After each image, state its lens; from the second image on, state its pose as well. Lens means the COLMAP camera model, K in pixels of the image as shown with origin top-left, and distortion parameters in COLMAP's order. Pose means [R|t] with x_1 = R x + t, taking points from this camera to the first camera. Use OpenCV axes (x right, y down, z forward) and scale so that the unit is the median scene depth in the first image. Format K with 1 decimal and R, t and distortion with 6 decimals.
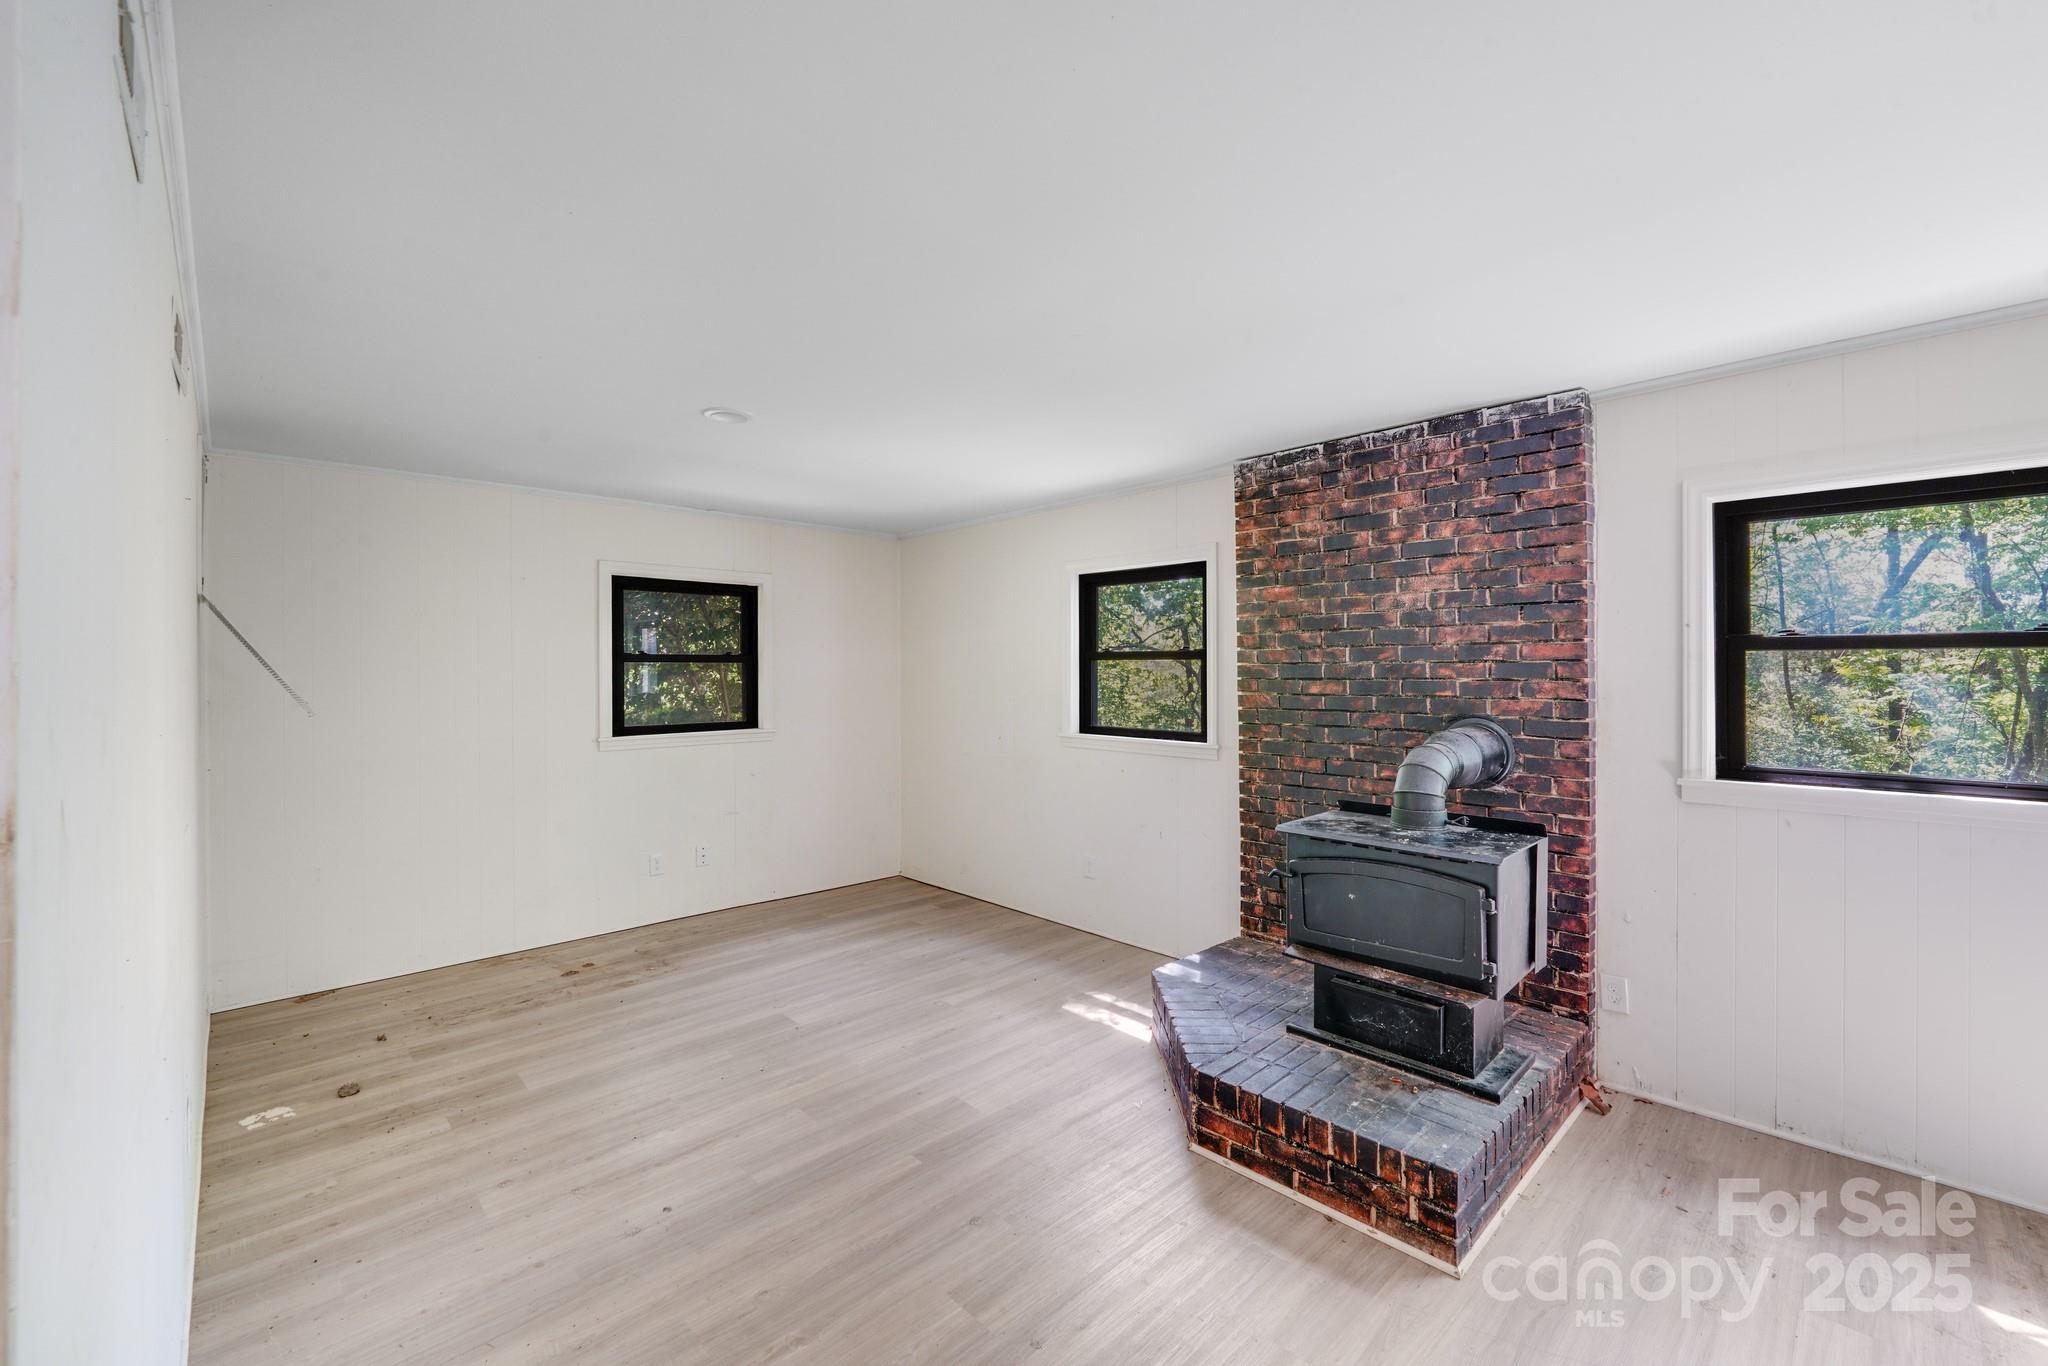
lens RADIAL K [[838.3, 0, 1011.9], [0, 838.3, 665.1], [0, 0, 1]] dist [-0.002412, -0.004261]
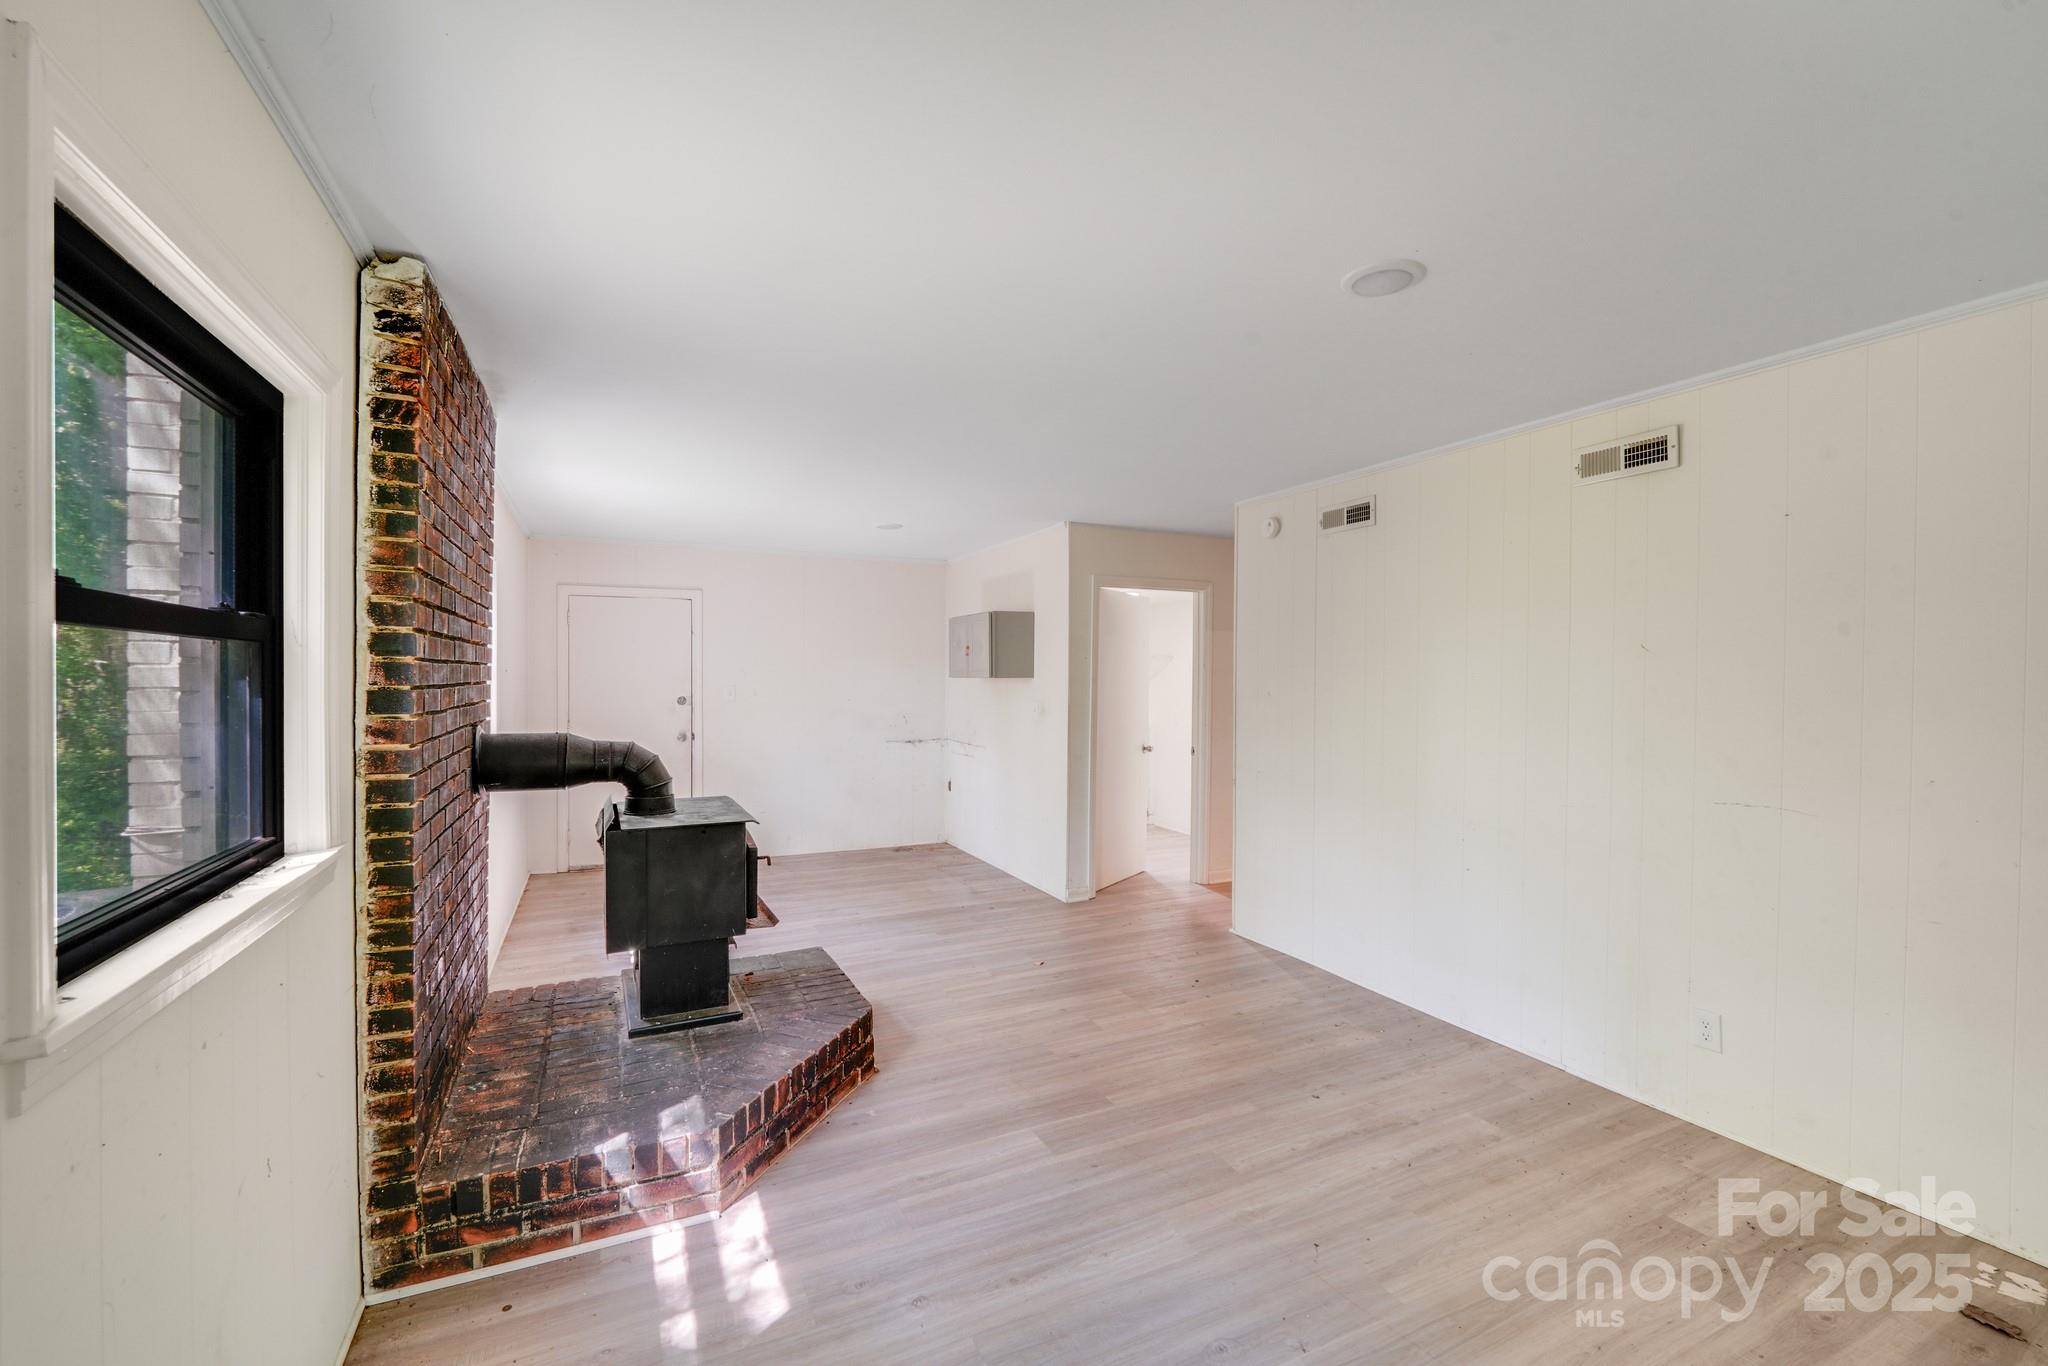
lens RADIAL K [[838.3, 0, 1011.9], [0, 838.3, 665.1], [0, 0, 1]] dist [-0.002412, -0.004261]
pose [[-0.952561, 0.005256, 0.304303, -0.269109], [0.002165, 0.999943, -0.010496, 0.020375], [-0.304341, -0.009340, -0.952517, 1.710615]]
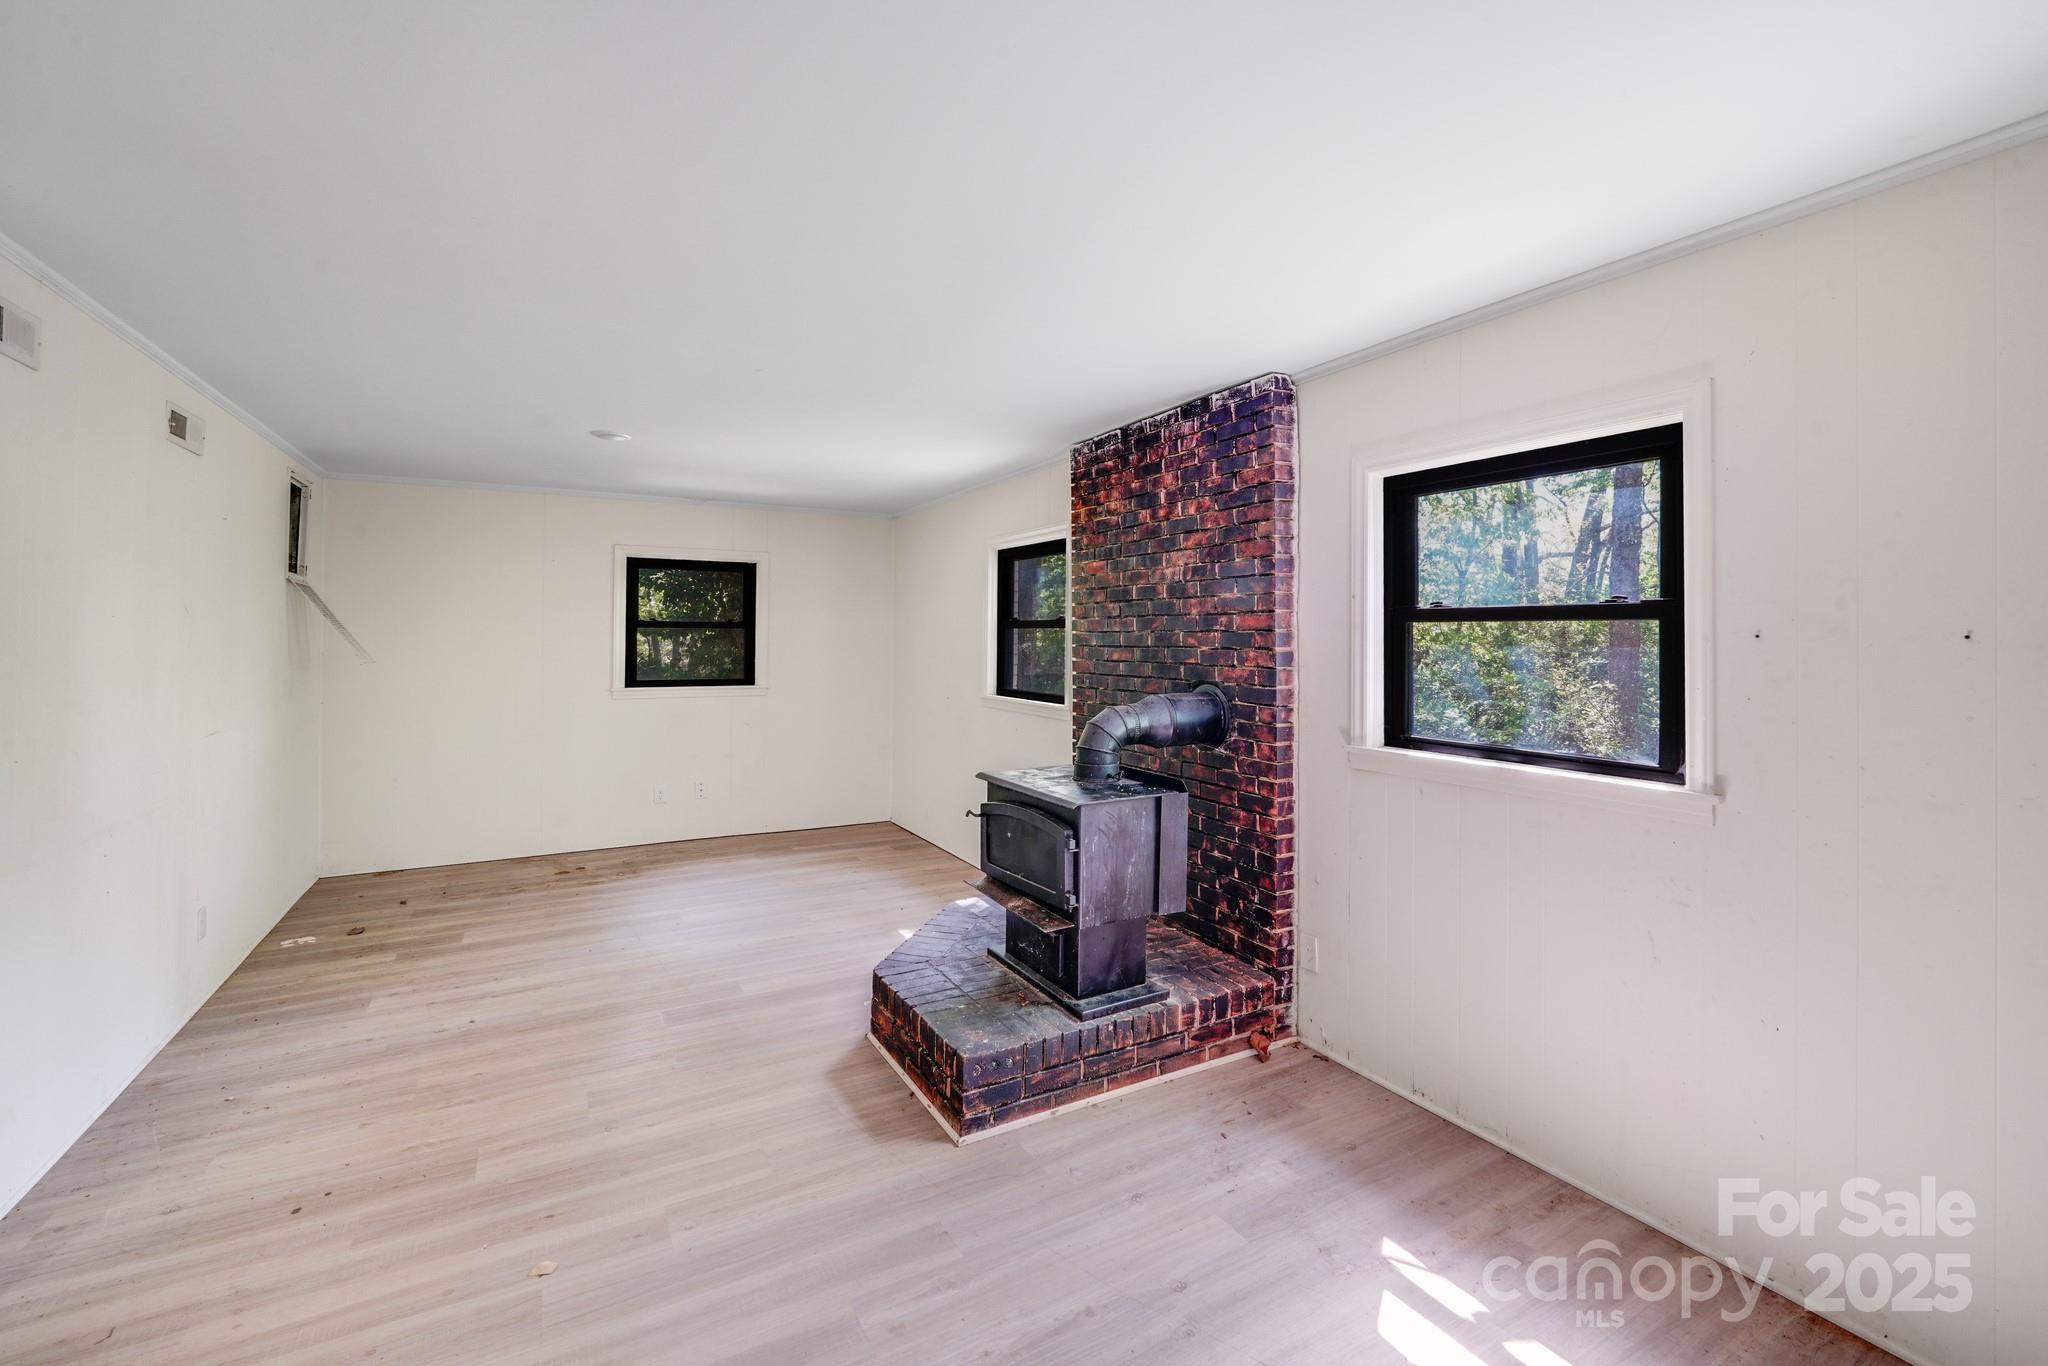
lens RADIAL K [[854.3, 0, 1017.5], [0, 854.3, 622.7], [0, 0, 1]] dist [-0.000789, -0.004995]
pose [[0.969234, 0.004999, -0.246088, 0.595331], [-0.008151, 0.999897, -0.011790, -0.000205], [0.246004, 0.013433, 0.969176, -0.113531]]
